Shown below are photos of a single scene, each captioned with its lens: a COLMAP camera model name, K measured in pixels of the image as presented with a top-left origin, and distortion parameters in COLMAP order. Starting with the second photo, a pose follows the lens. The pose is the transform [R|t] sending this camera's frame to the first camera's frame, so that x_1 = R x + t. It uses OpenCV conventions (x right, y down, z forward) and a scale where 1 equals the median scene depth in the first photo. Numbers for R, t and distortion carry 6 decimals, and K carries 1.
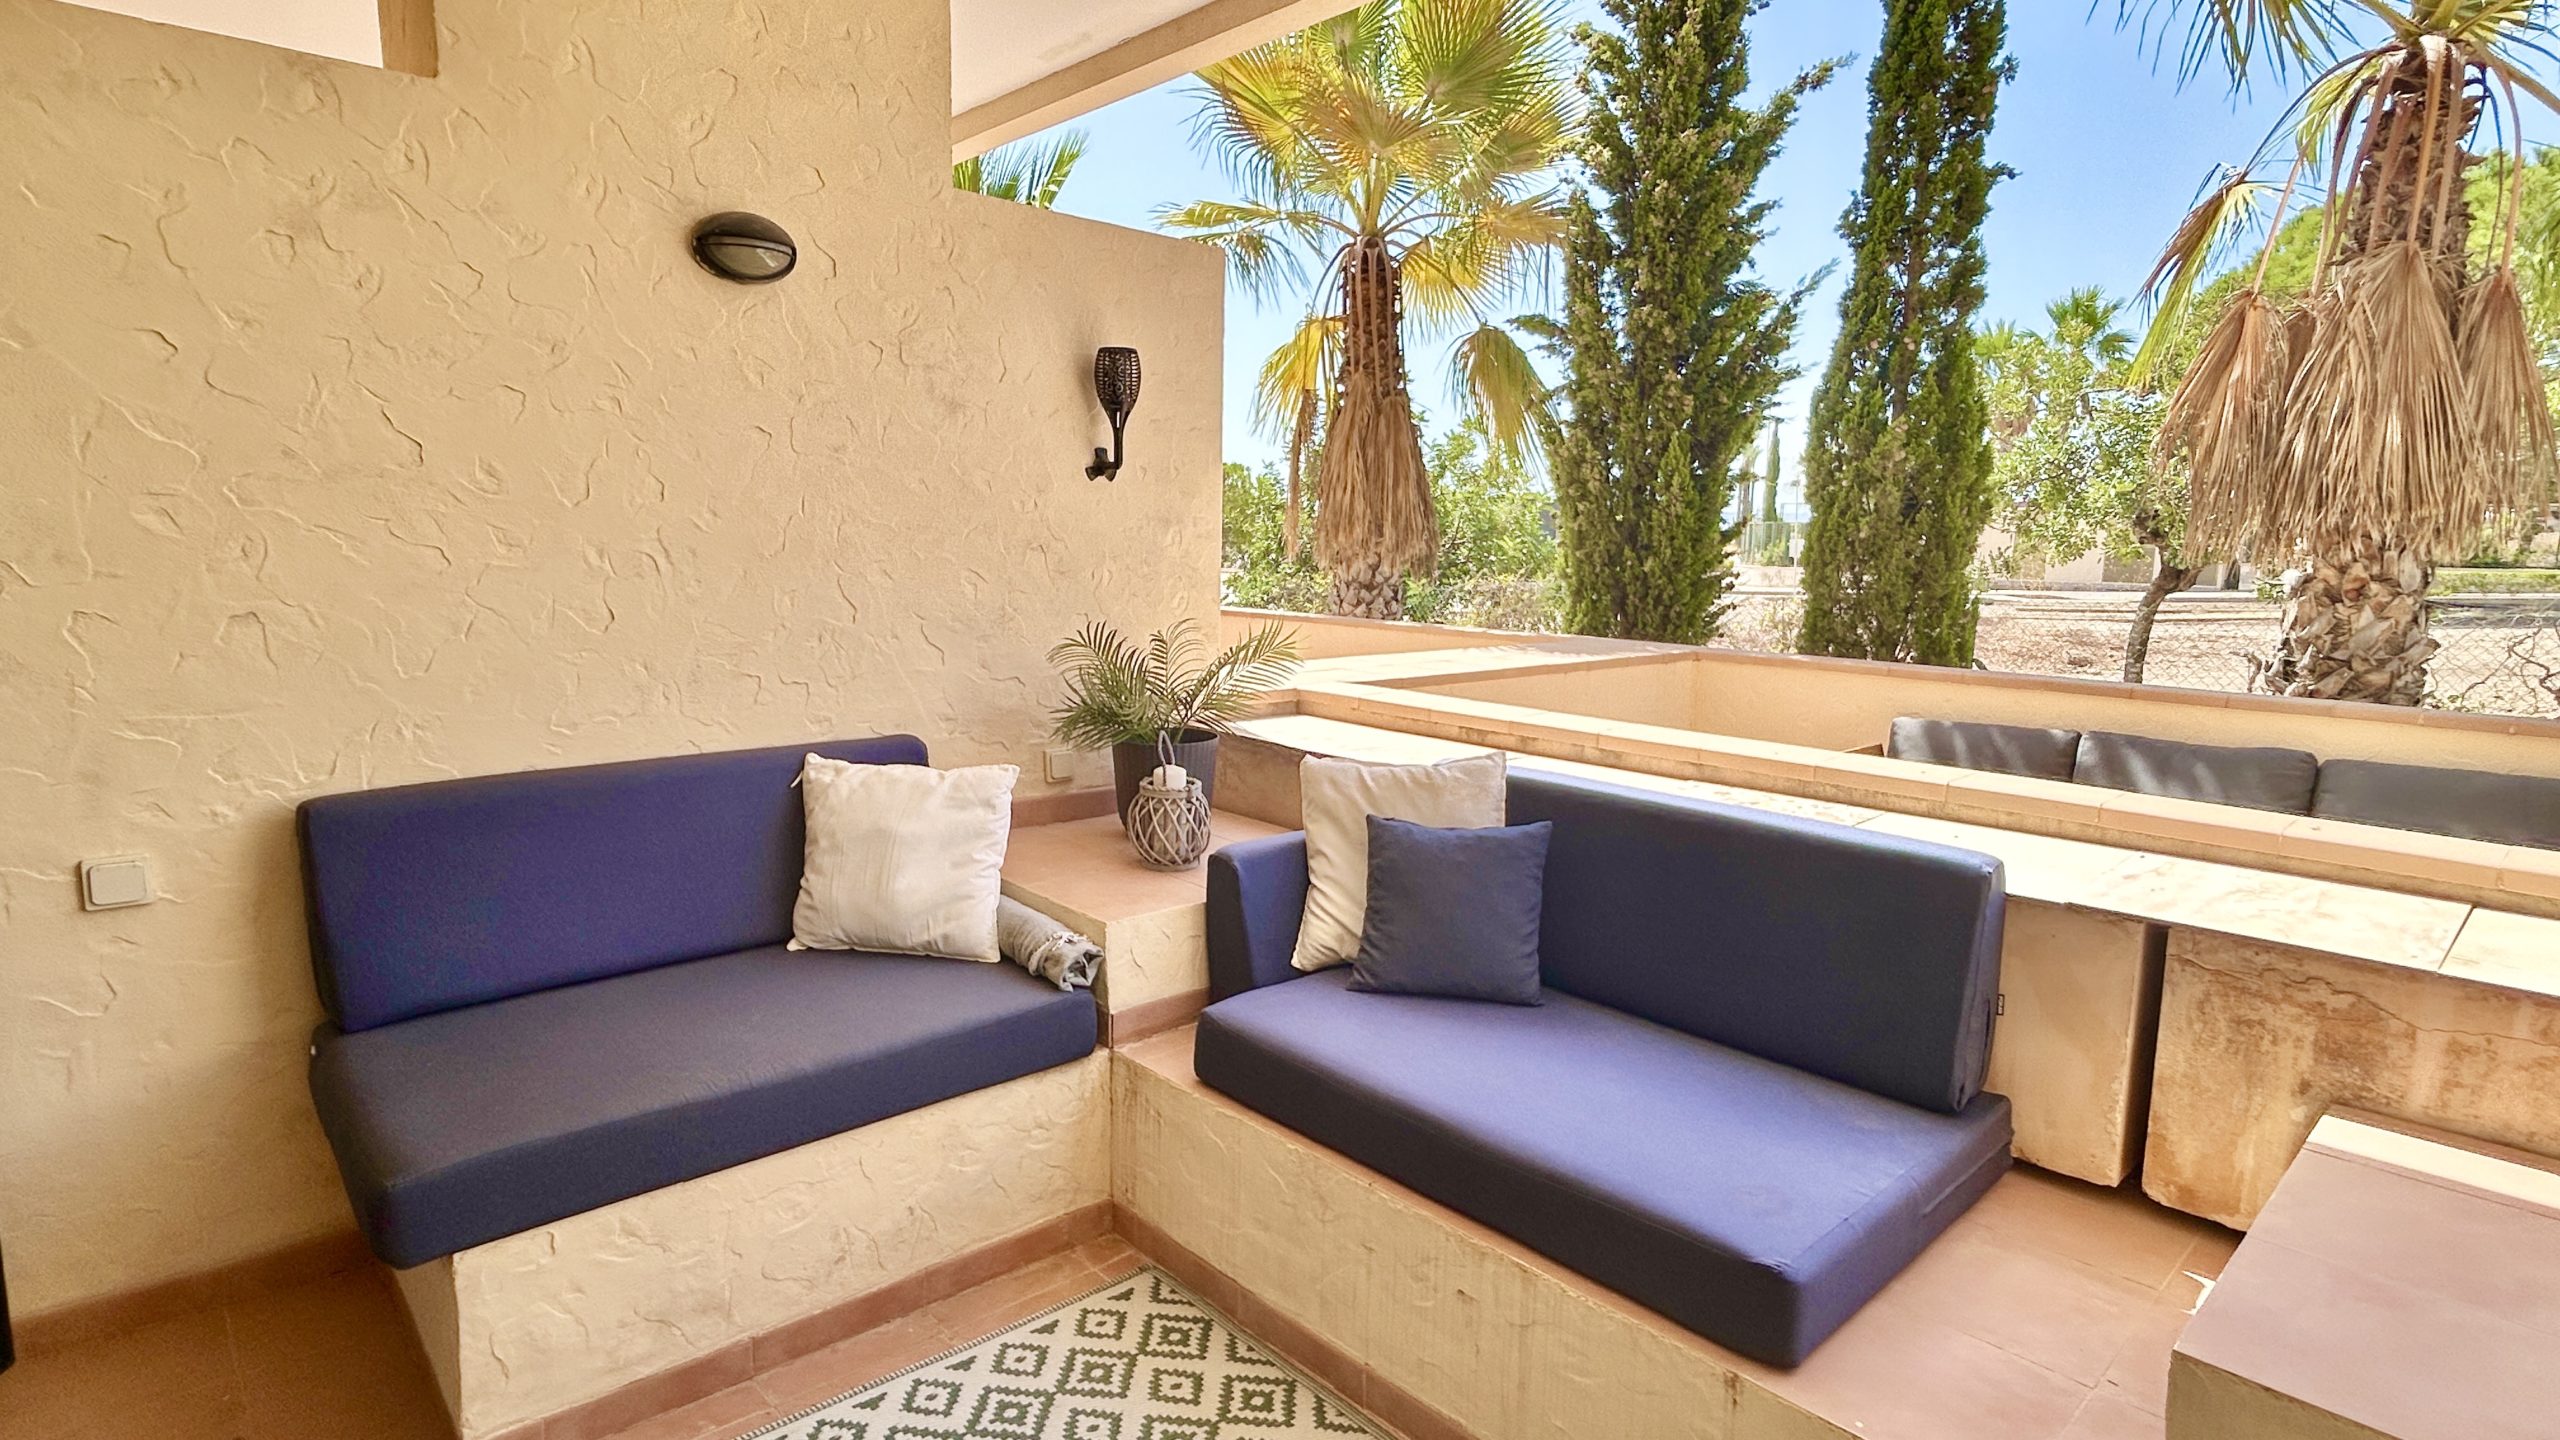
lens RADIAL K [[1293.2, 0, 1255.9], [0, 1293.2, 720.6], [0, 0, 1]] dist [-0.007851, 0.004491]
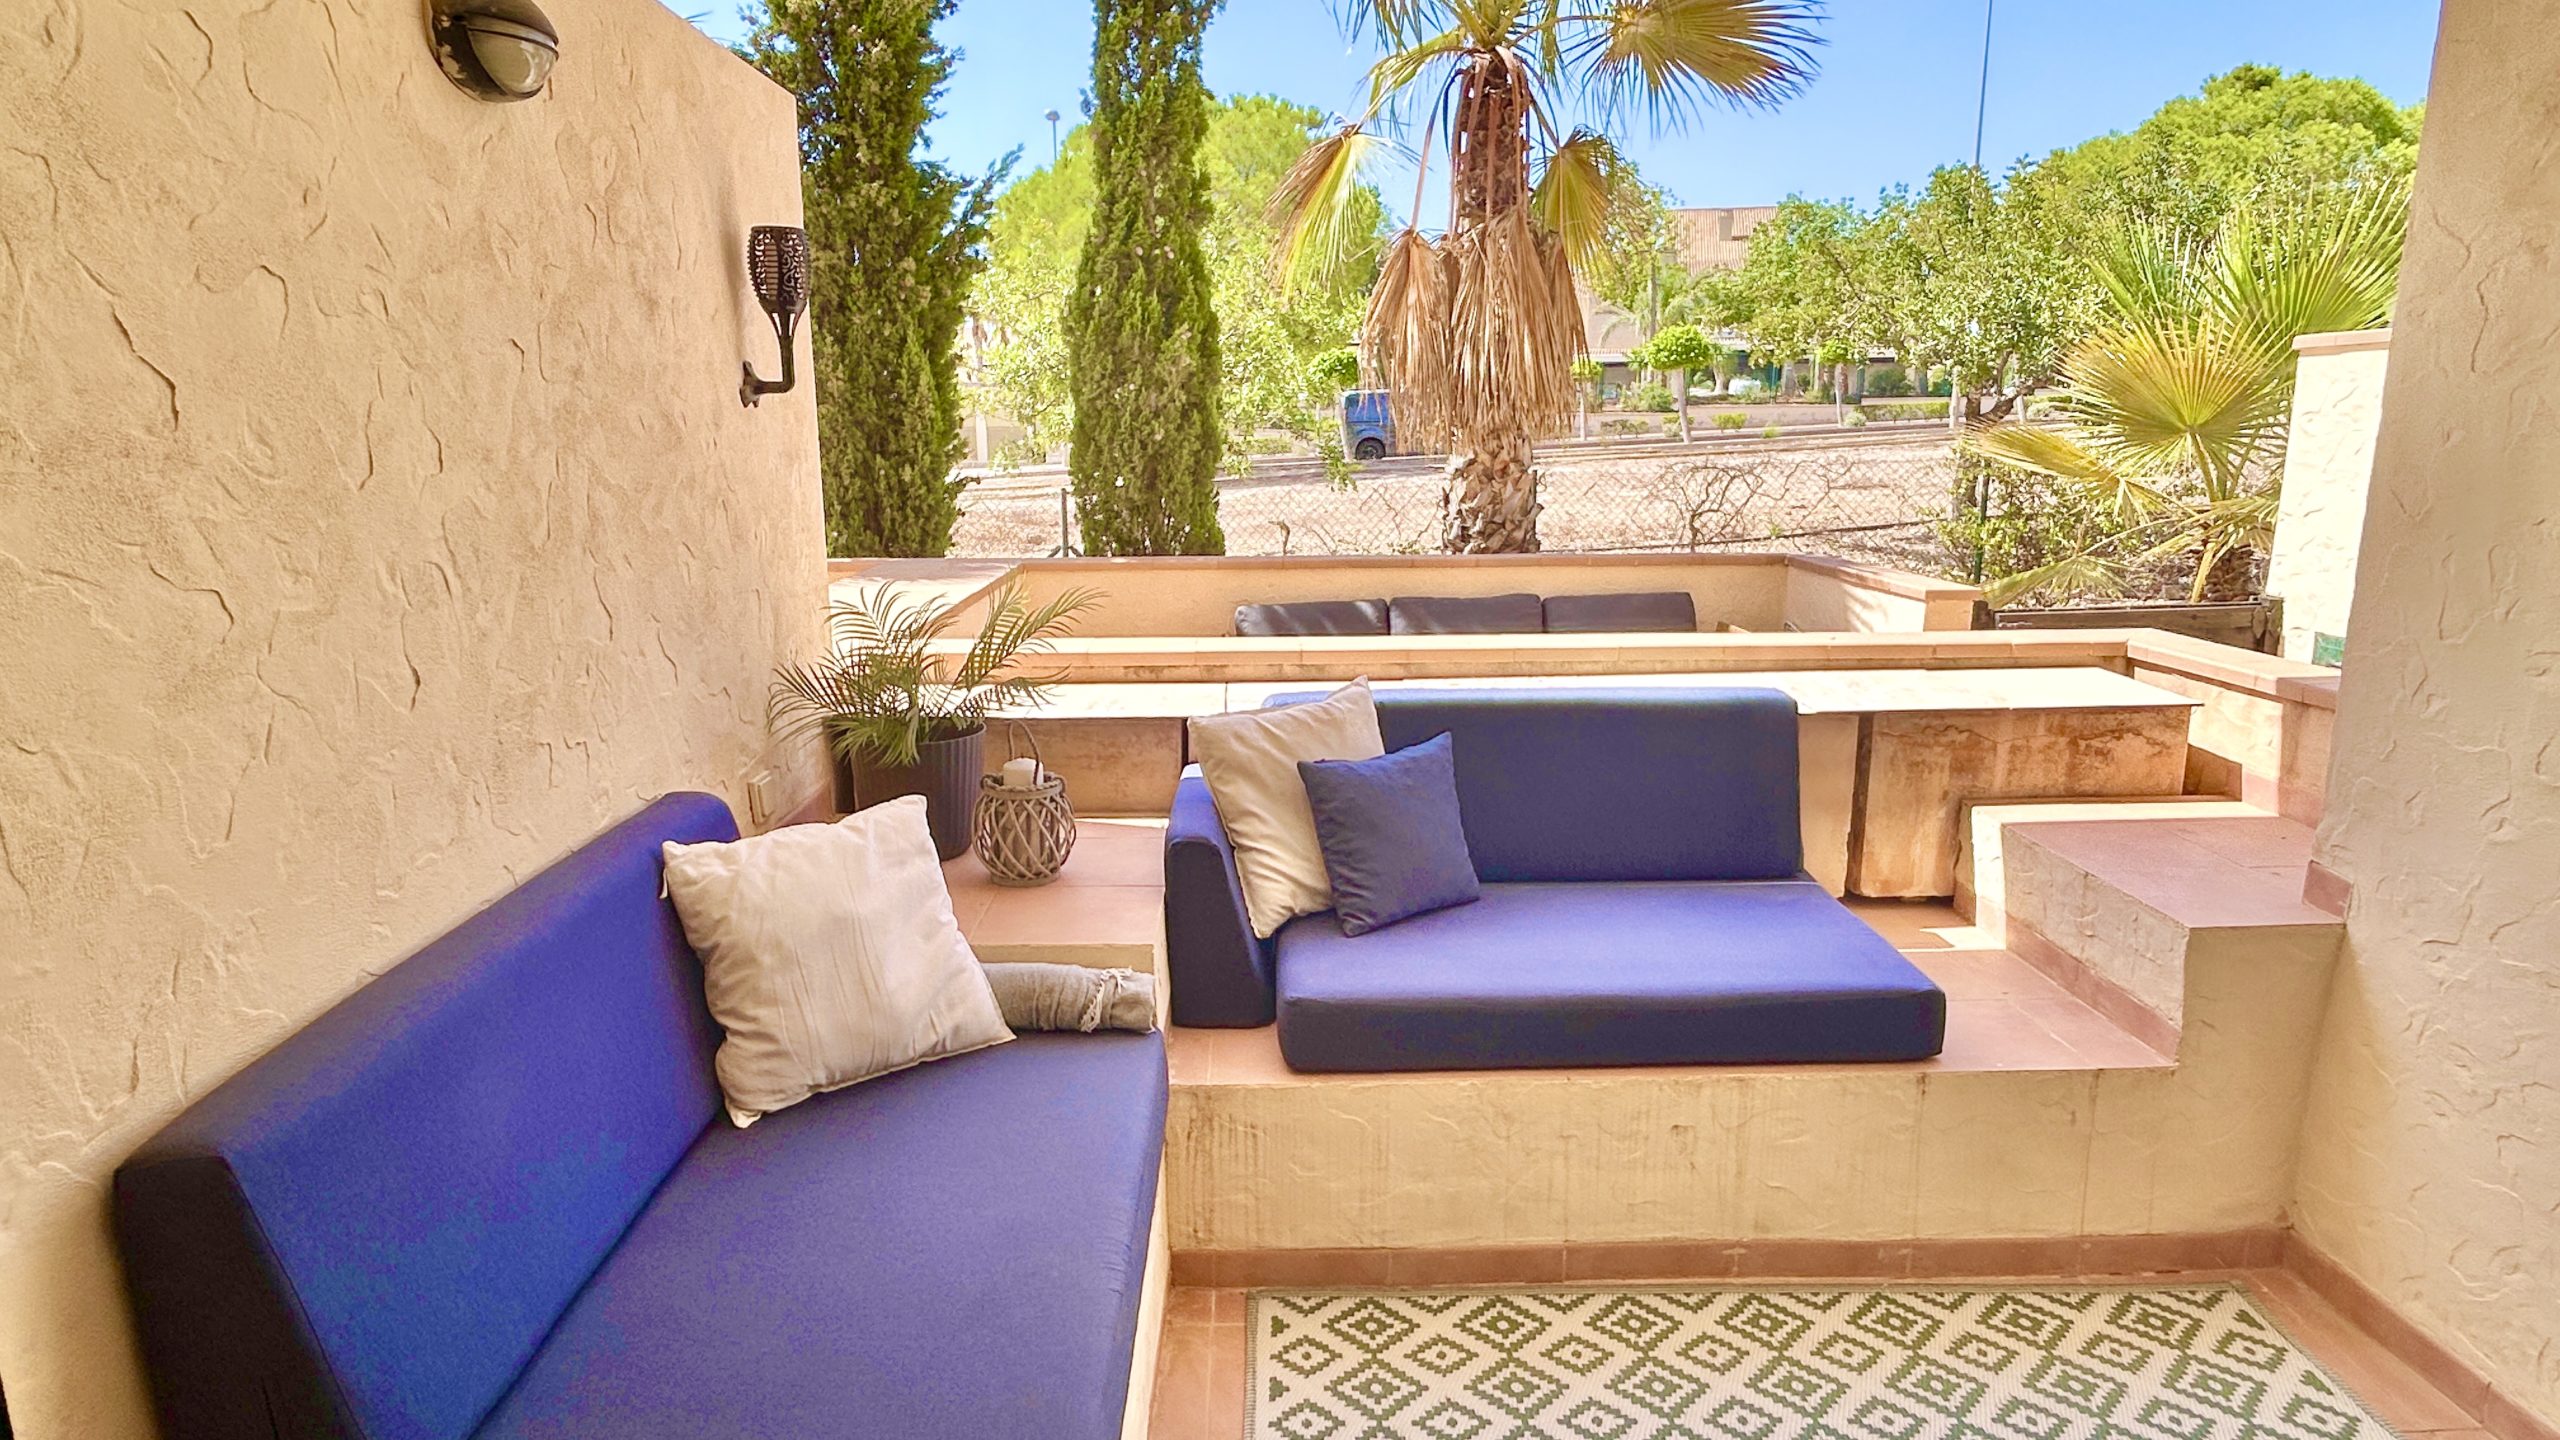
lens RADIAL K [[1453.9, 0, 1288.8], [0, 1453.9, 720.7], [0, 0, 1]] dist [0.011984, -0.004133]
pose [[0.650580, -0.175592, 0.738859, -0.704411], [0.128616, 0.984324, 0.120678, -0.088318], [-0.748467, 0.016519, 0.662966, 0.276479]]
